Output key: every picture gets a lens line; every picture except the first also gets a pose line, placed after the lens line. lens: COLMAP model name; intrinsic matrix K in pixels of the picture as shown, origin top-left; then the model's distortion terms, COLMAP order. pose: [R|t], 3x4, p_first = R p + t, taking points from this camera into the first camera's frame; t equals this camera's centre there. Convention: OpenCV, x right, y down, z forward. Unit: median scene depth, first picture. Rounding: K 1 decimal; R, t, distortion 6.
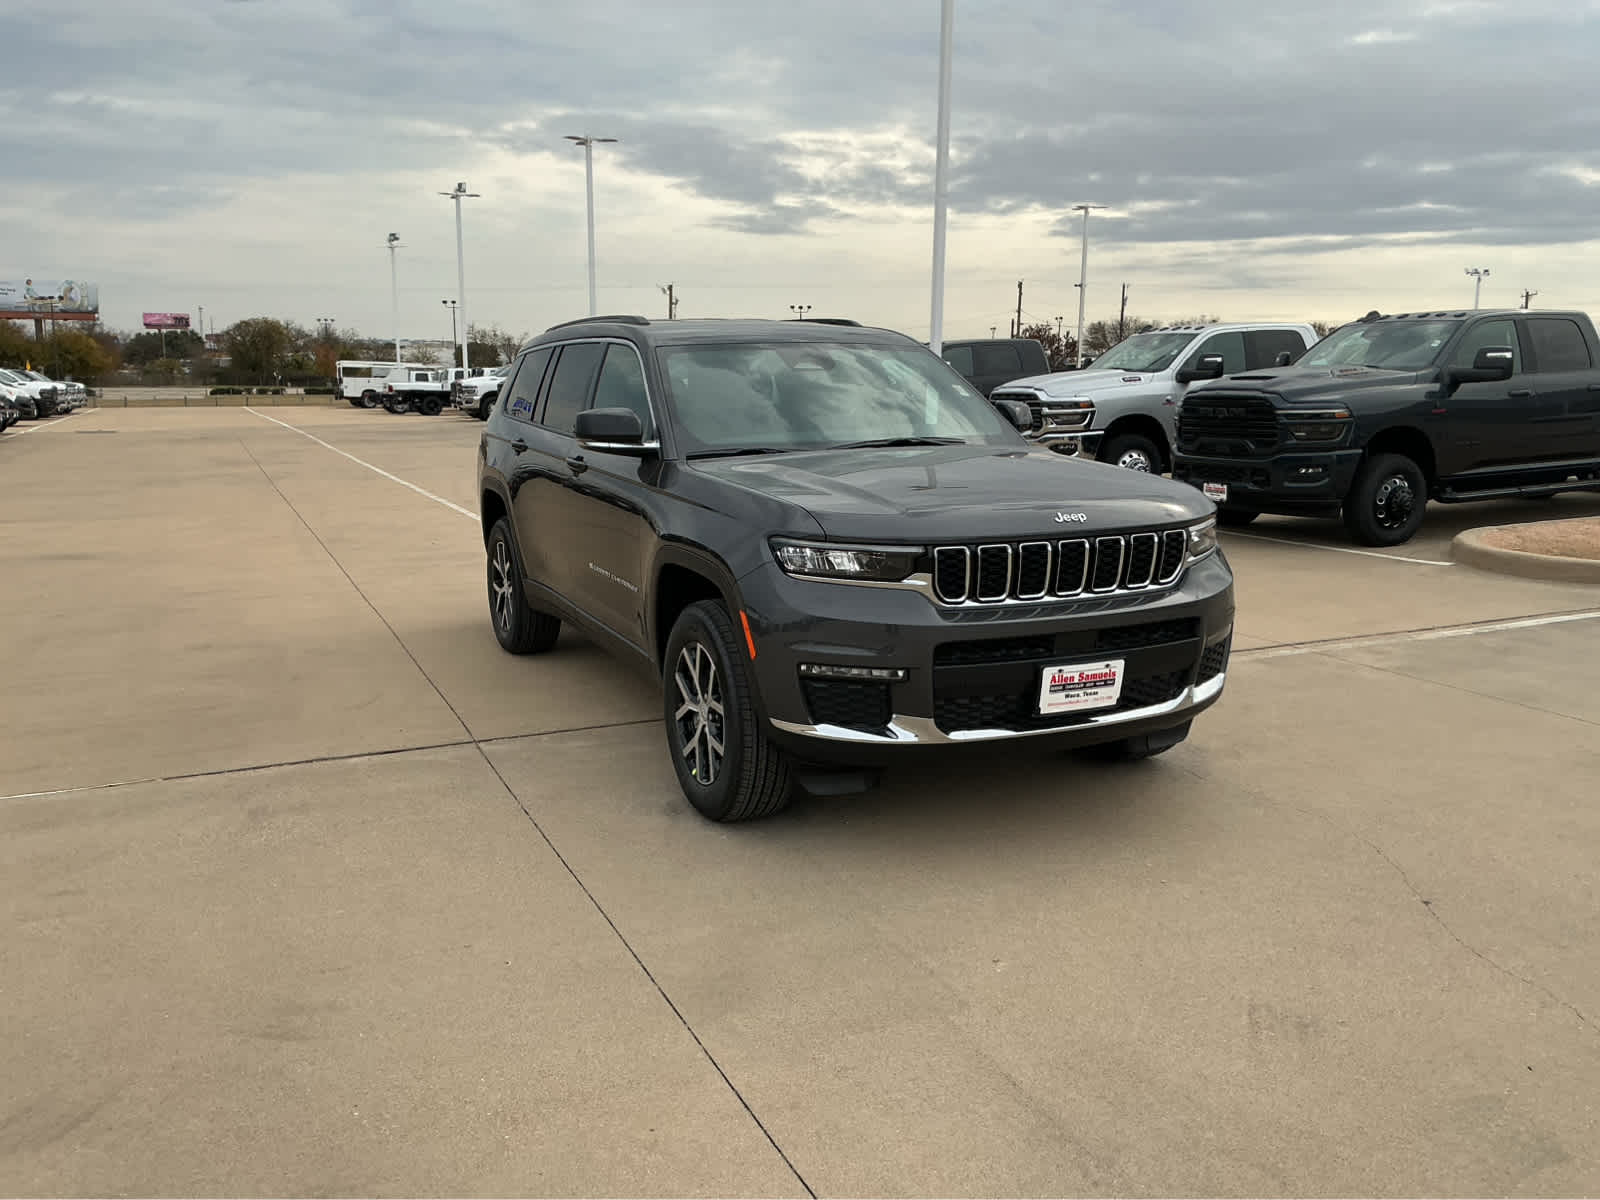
lens RADIAL K [[1321.6, 0, 802.0], [0, 1321.6, 611.2], [0, 0, 1]] dist [0.097185, -0.178494]
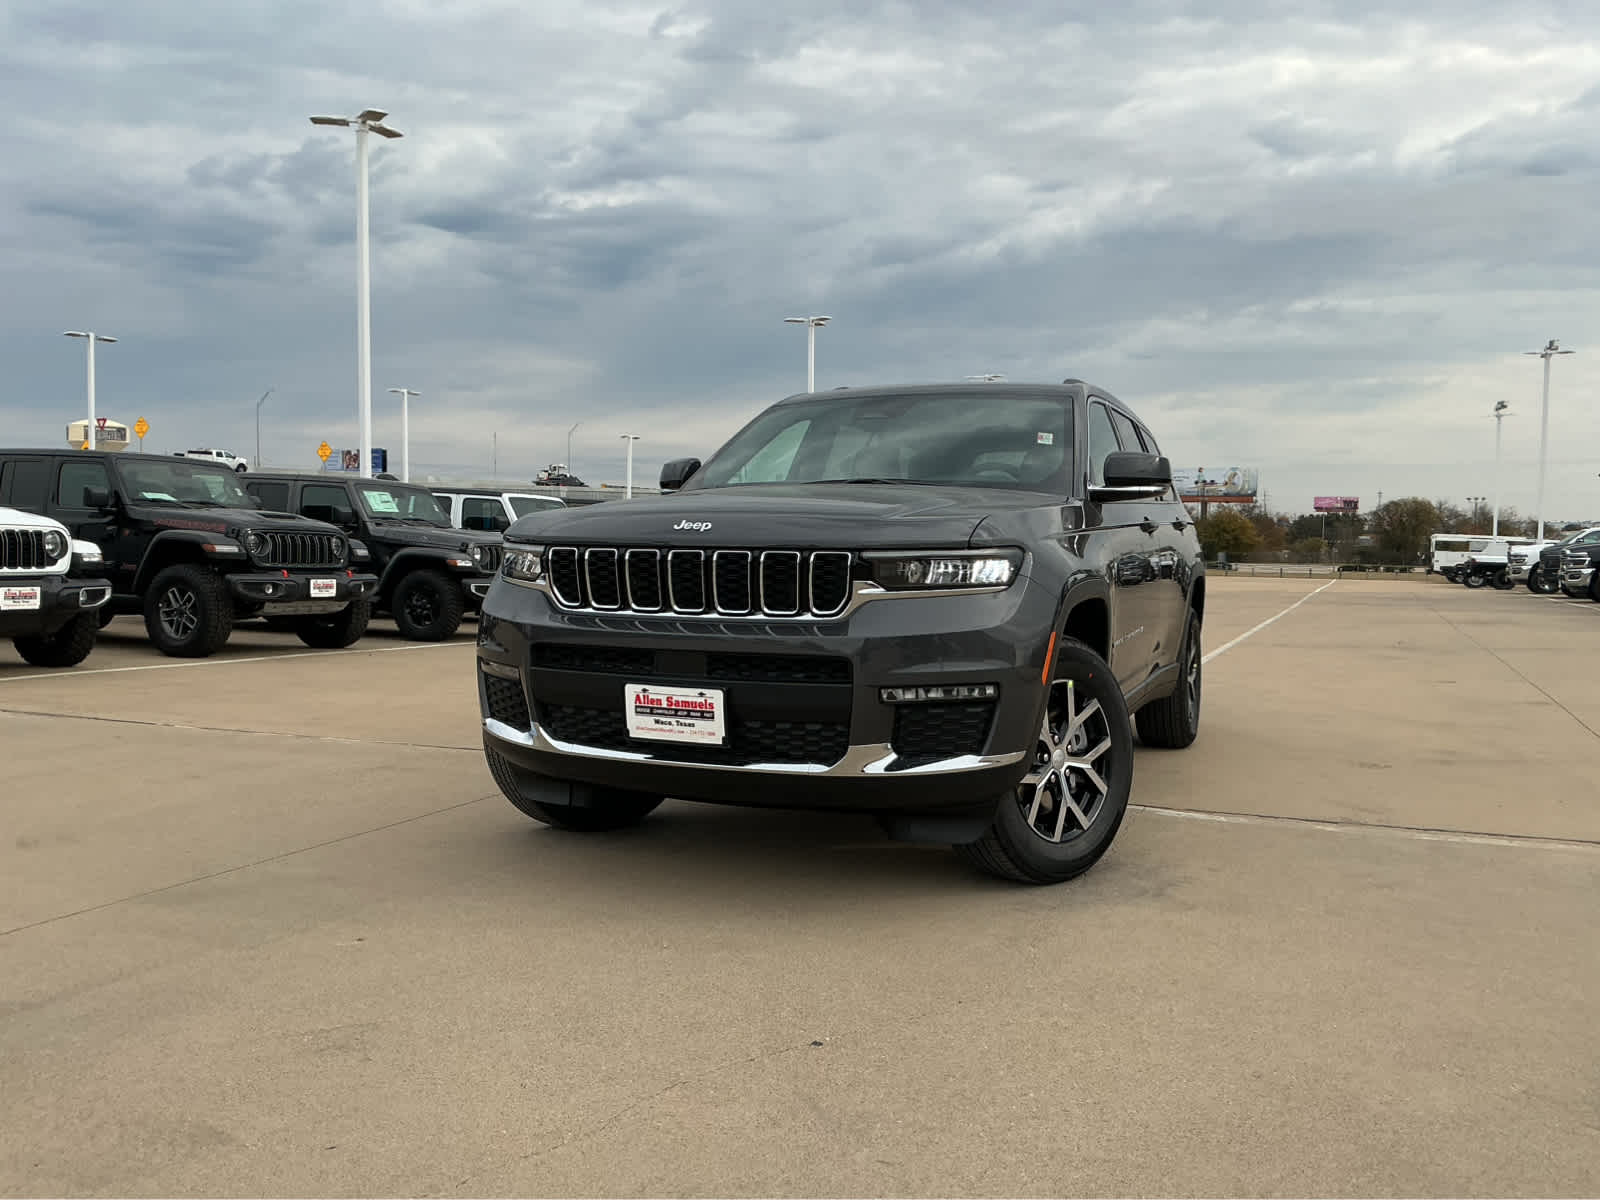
lens RADIAL K [[1321.6, 0, 769.1], [0, 1321.6, 629.7], [0, 0, 1]] dist [0.097185, -0.178494]
pose [[0.663878, 0.059558, -0.745465, 0.859671], [-0.149356, 0.987301, -0.054130, 0.037438], [0.732774, 0.147276, 0.664343, 0.427257]]
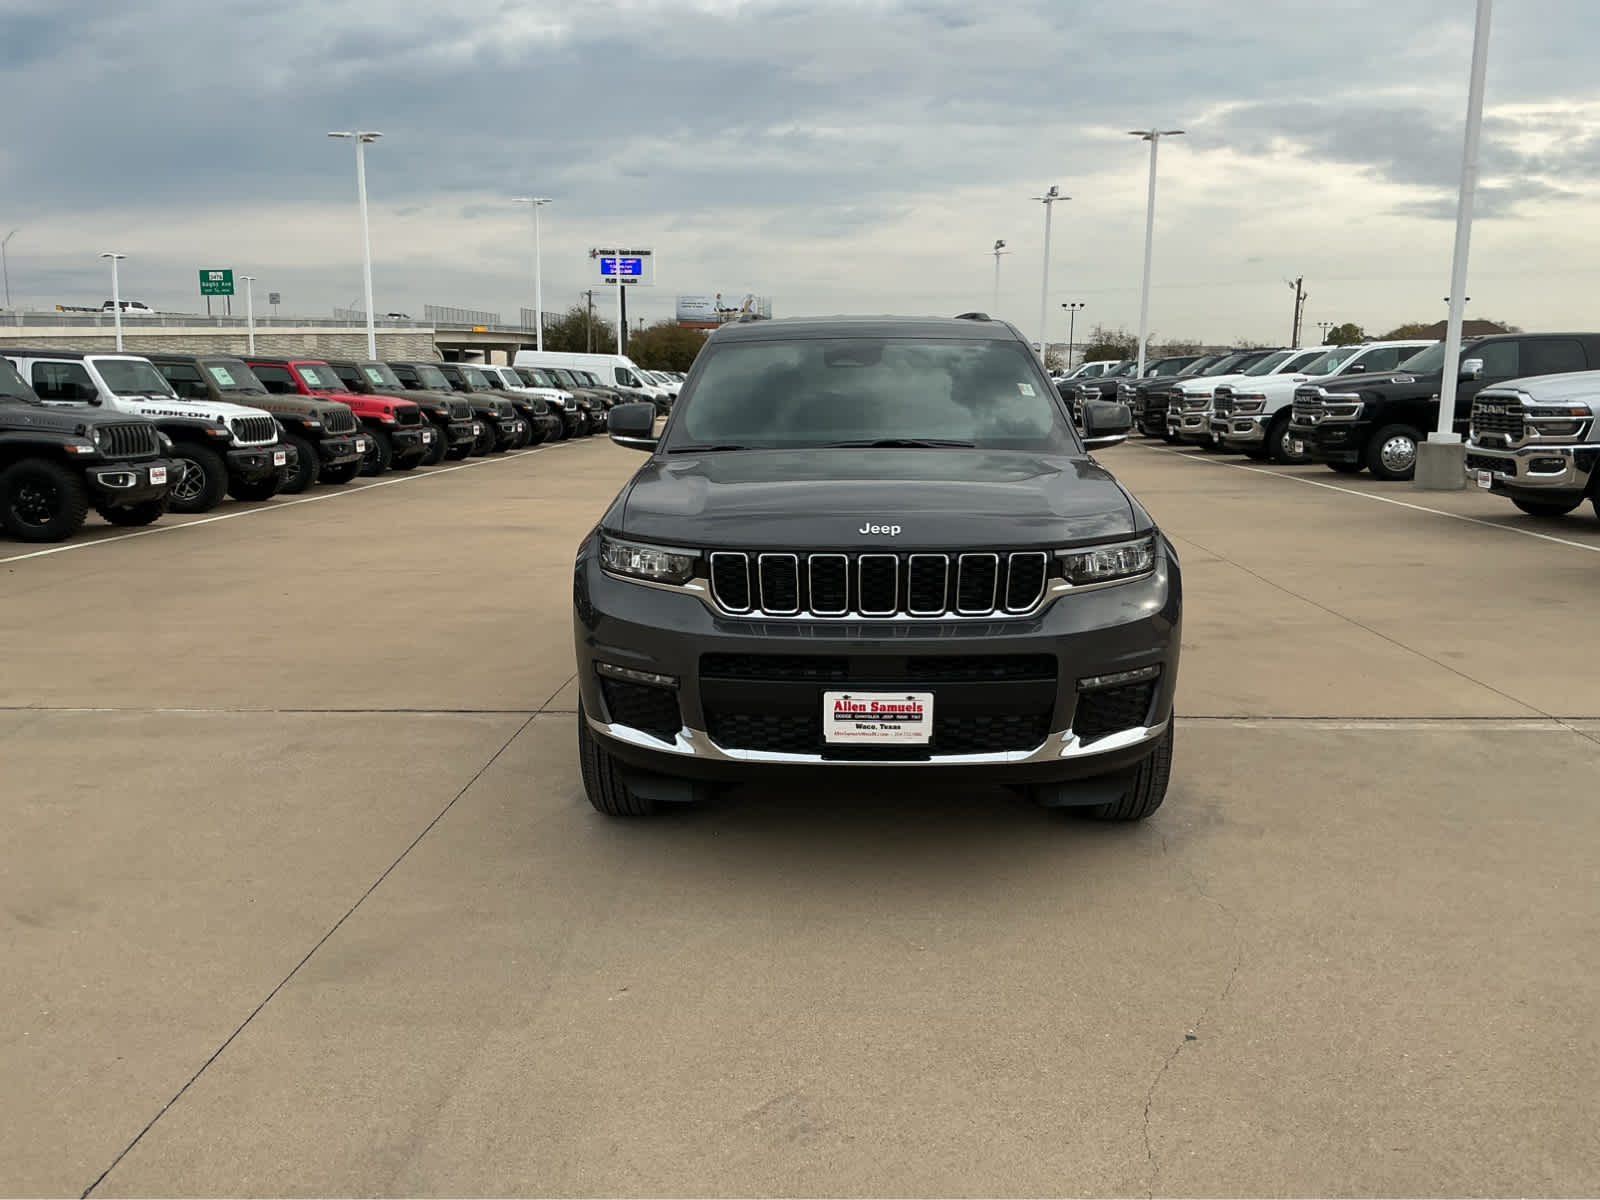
lens RADIAL K [[1321.6, 0, 797.9], [0, 1321.6, 608.5], [0, 0, 1]] dist [0.097185, -0.178494]
pose [[0.893121, 0.081017, -0.442460, 0.523117], [-0.082393, 0.996469, 0.016147, -0.025543], [0.442206, 0.022035, 0.896643, 0.162506]]
